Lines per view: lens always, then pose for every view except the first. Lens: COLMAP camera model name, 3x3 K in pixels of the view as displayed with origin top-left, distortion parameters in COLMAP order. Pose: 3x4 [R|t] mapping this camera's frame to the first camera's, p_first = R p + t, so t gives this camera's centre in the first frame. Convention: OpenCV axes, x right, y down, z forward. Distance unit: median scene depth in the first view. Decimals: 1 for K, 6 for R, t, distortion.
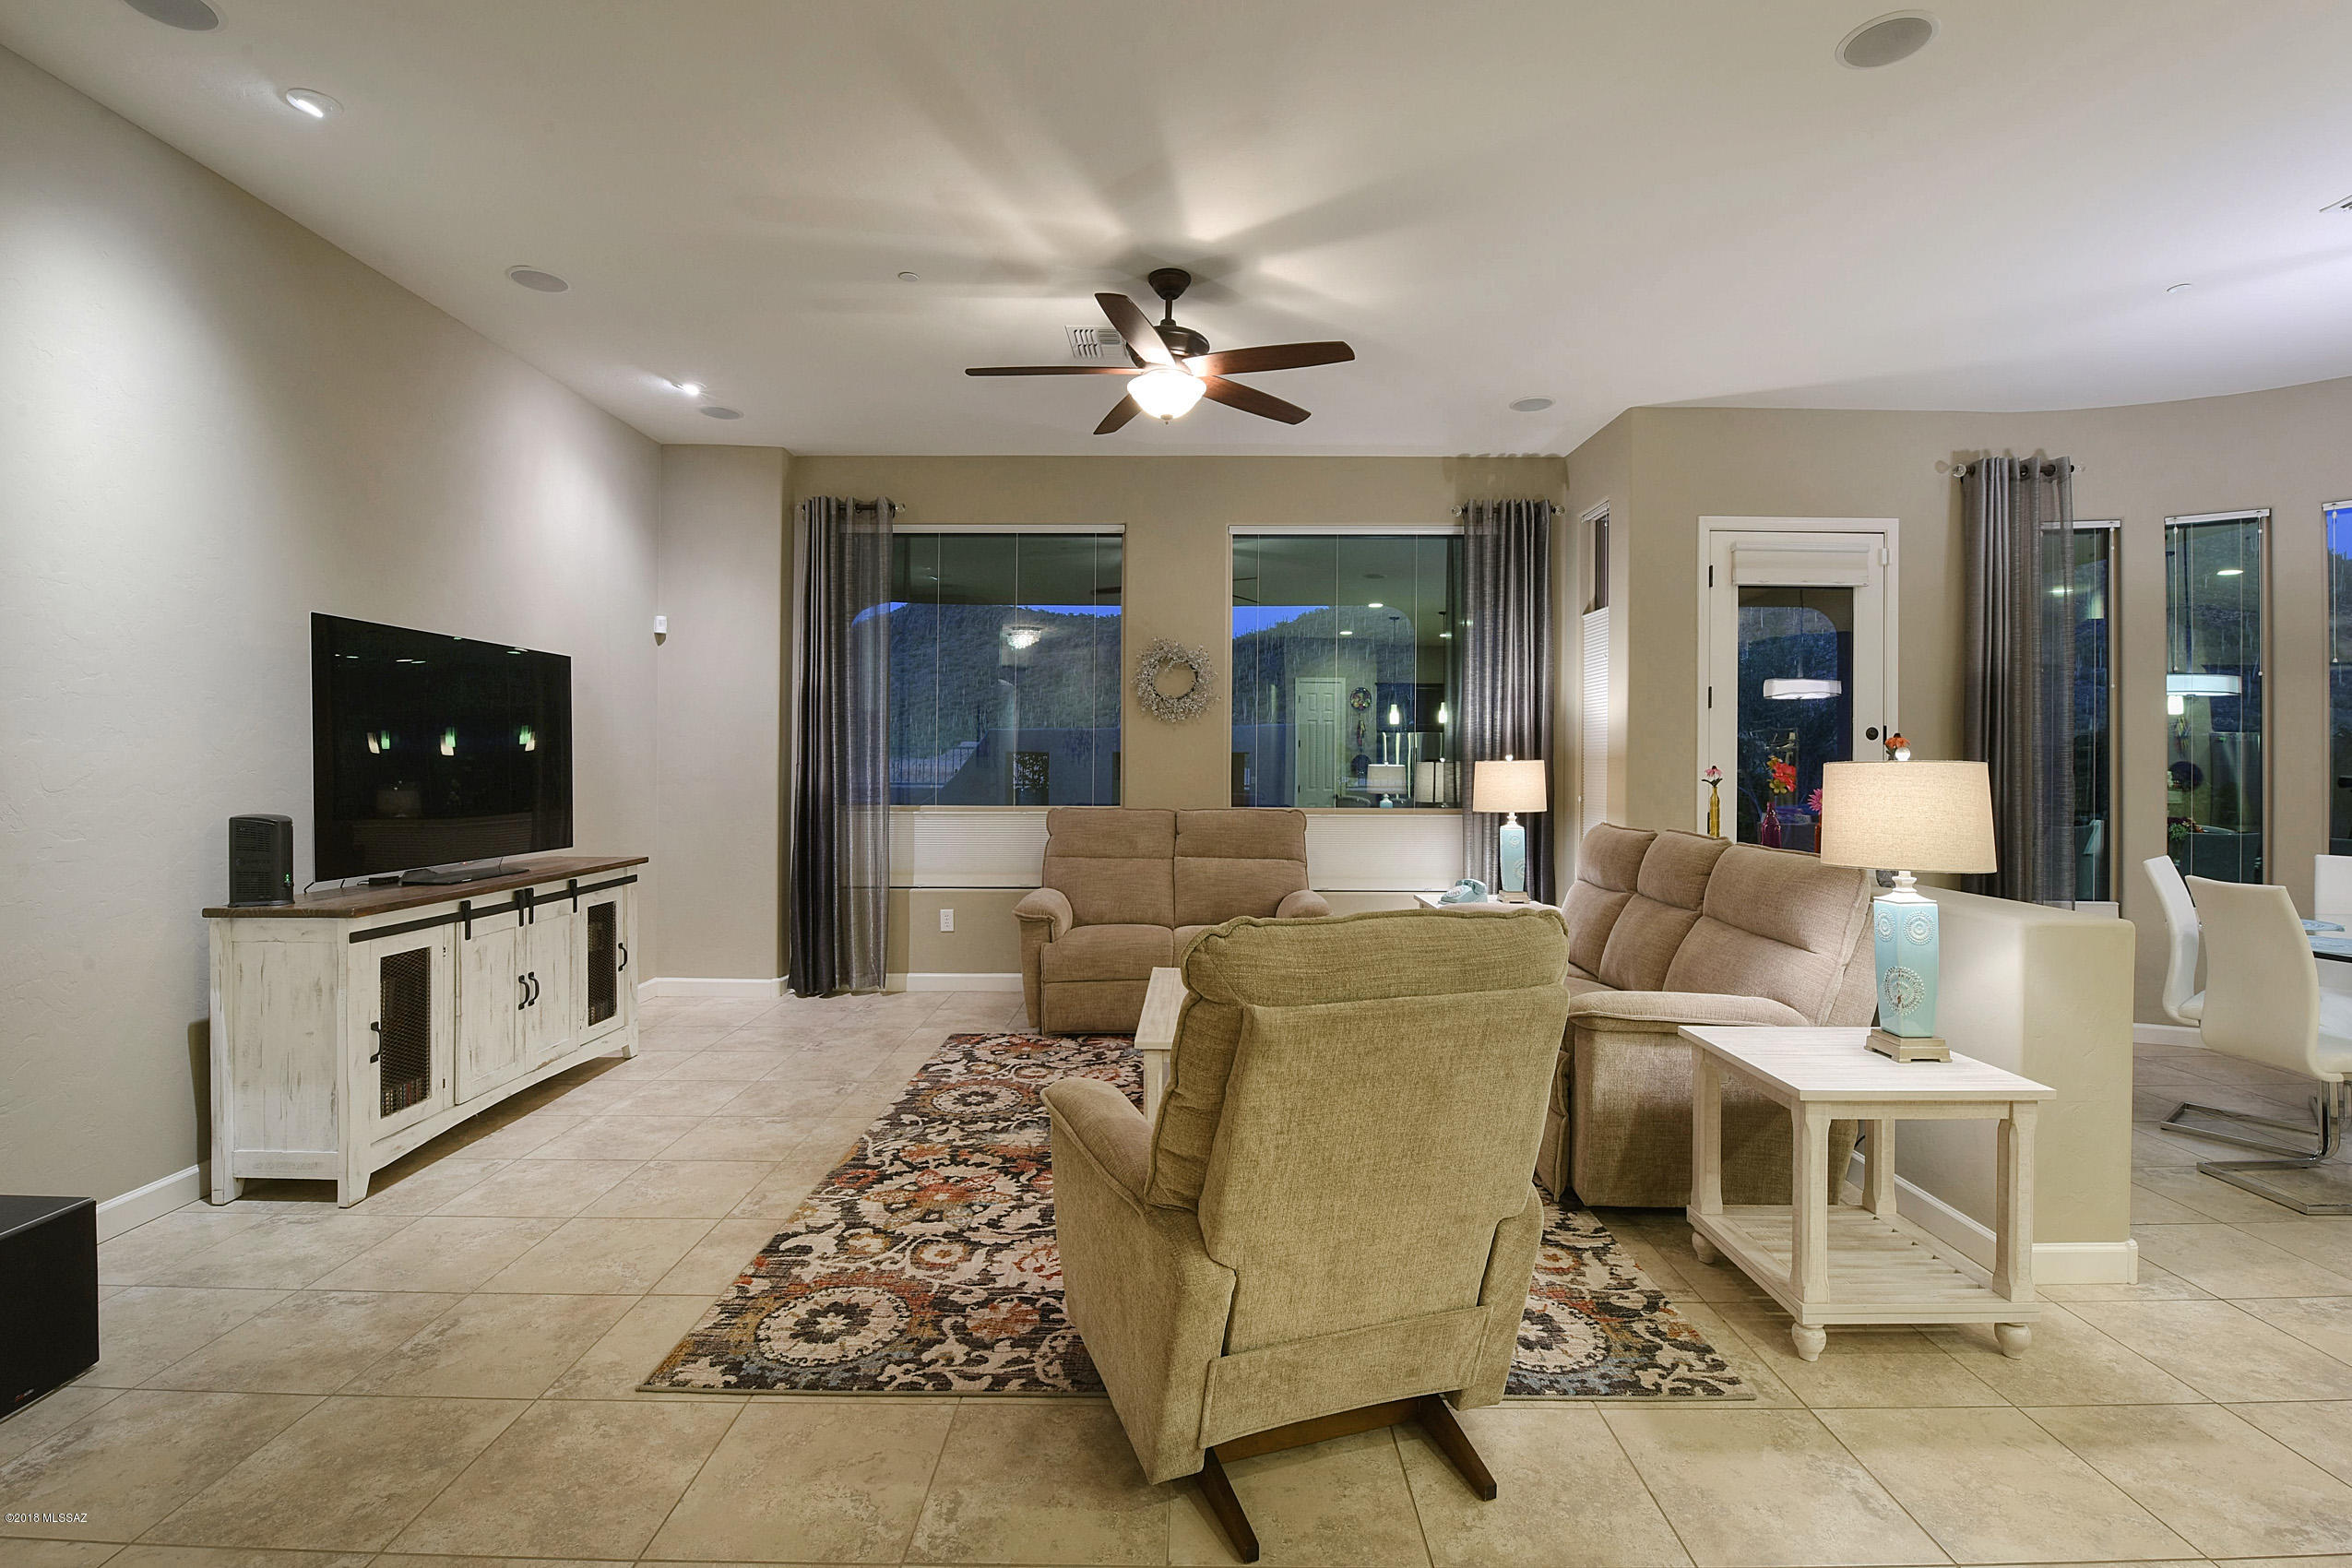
lens RADIAL K [[1074.8, 0, 1231.3], [0, 1074.8, 757.9], [0, 0, 1]] dist [-0.005742, -0.006992]
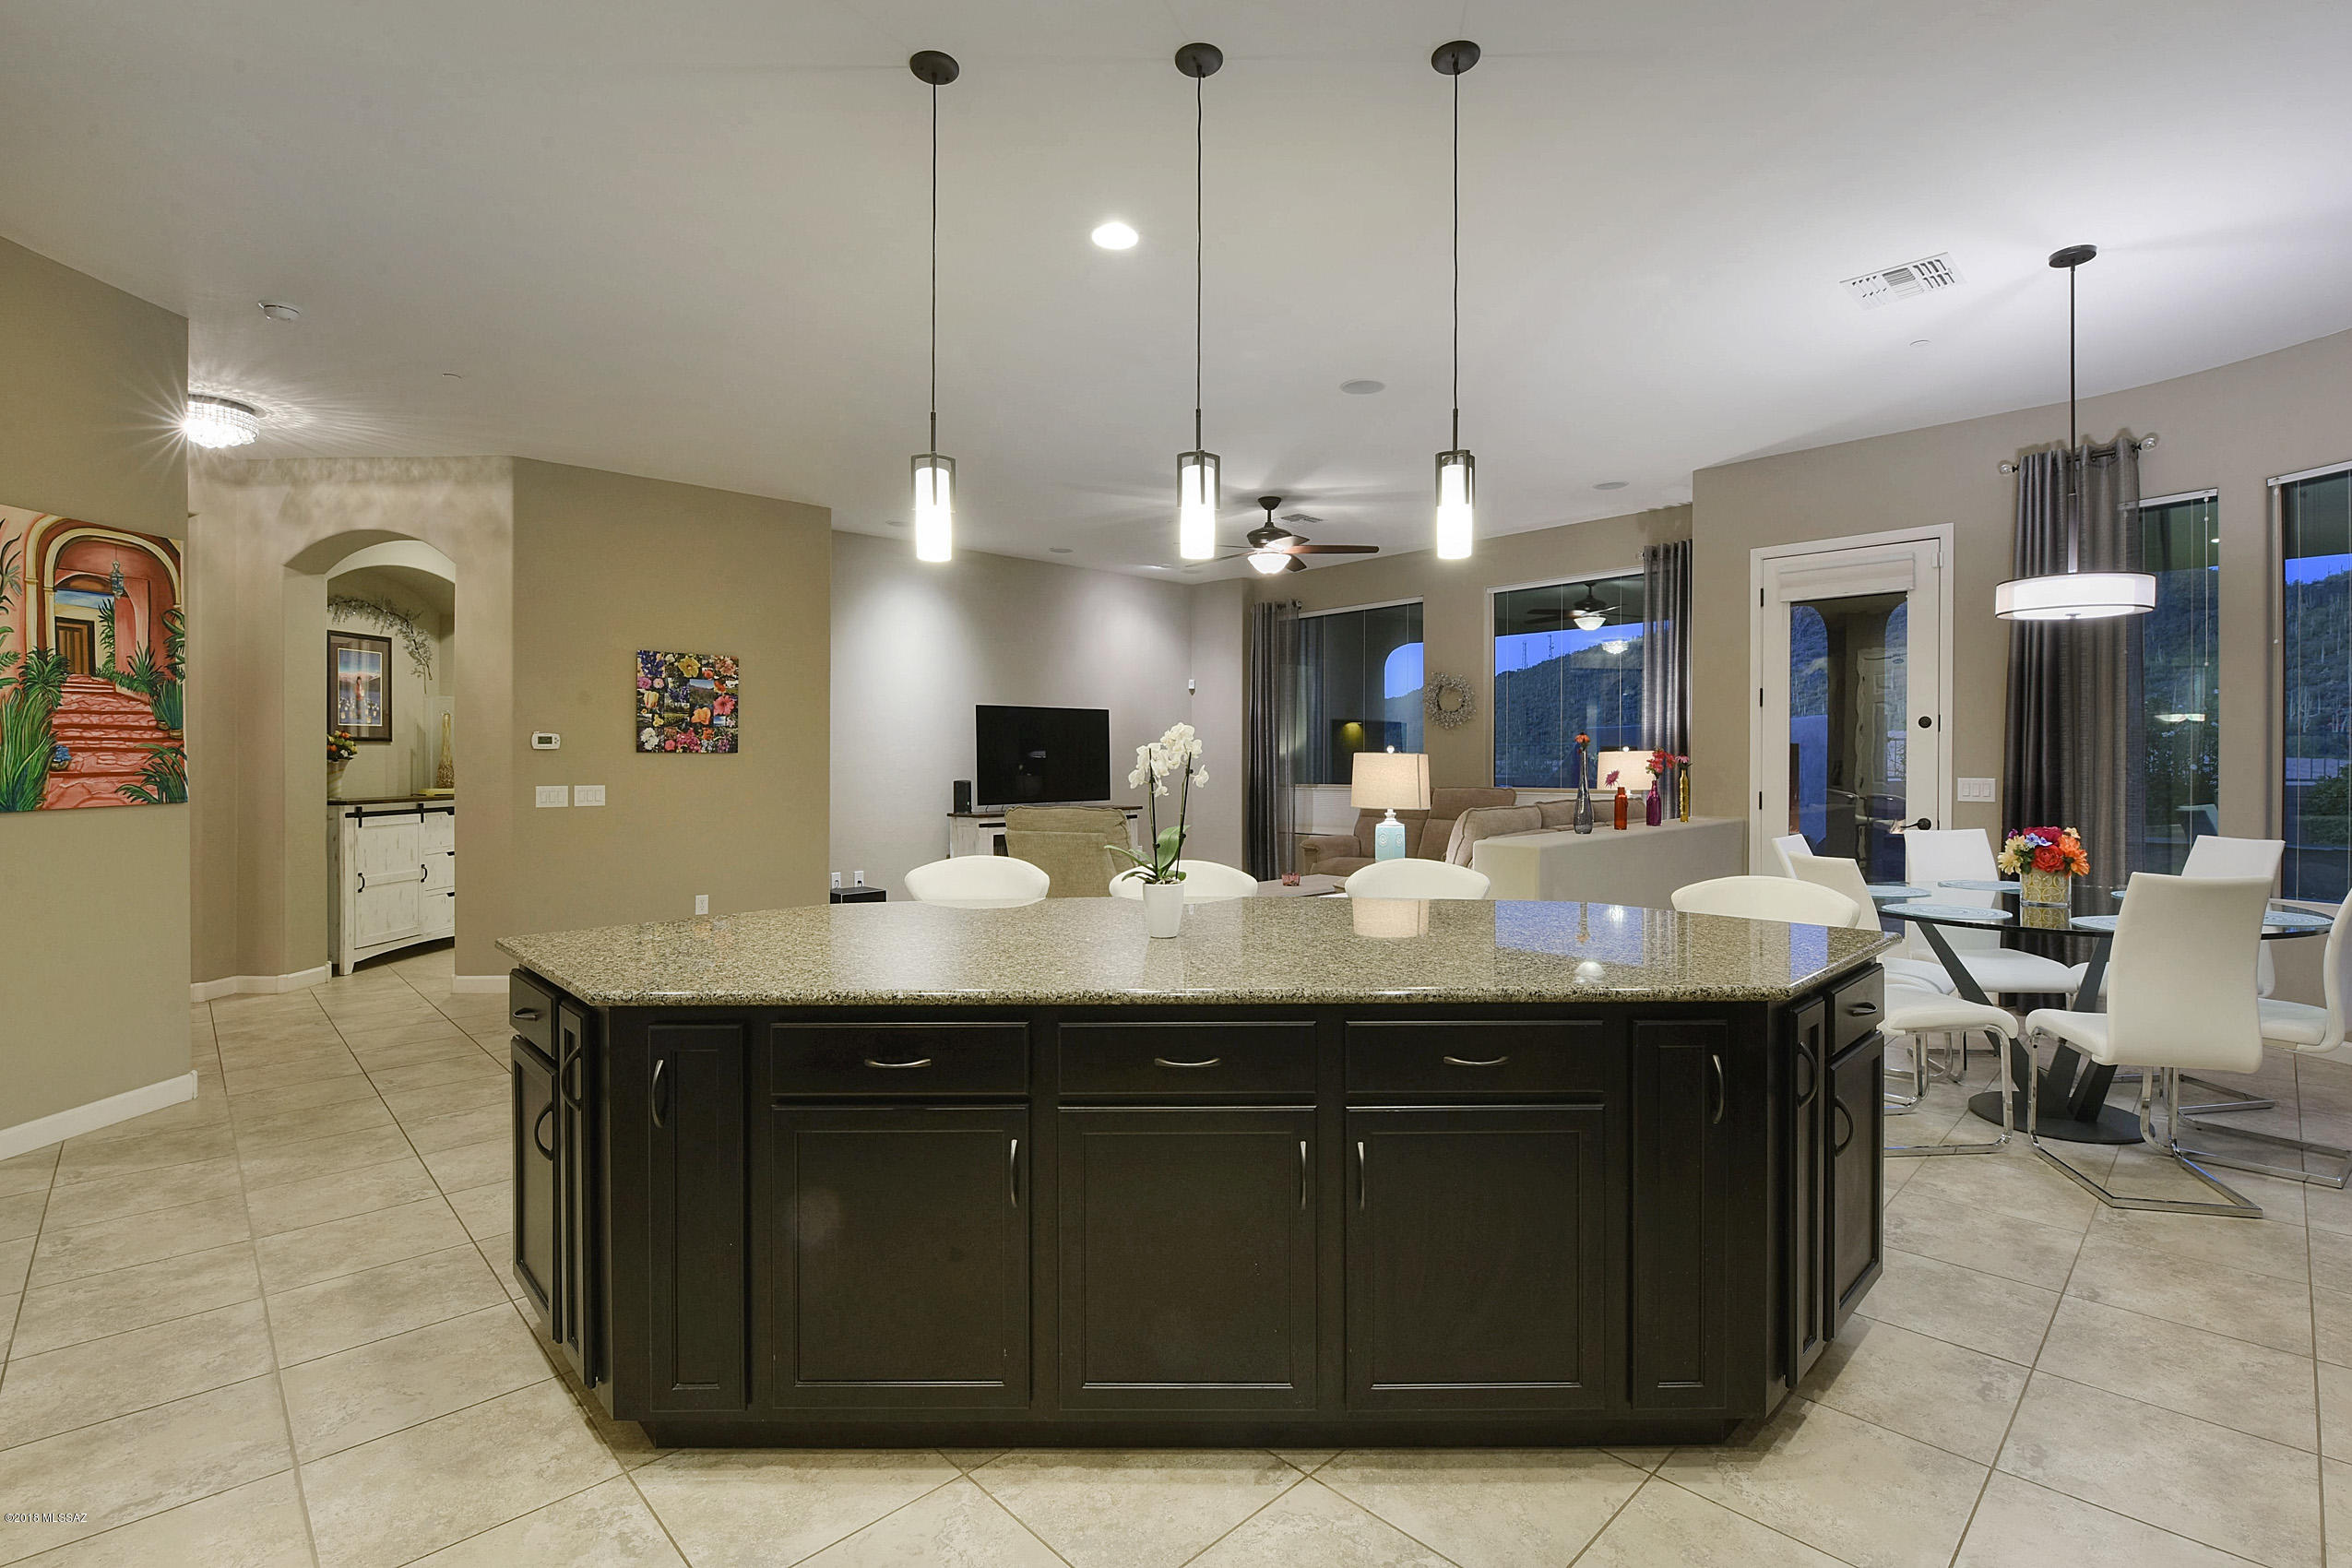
lens RADIAL K [[1074.8, 0, 1235.4], [0, 1074.8, 757.5], [0, 0, 1]] dist [-0.005742, -0.006992]
pose [[0.715239, -0.011372, -0.698787, 1.456693], [0.012676, 0.999914, -0.003298, 0.012308], [0.698765, -0.006499, 0.715322, -0.467943]]
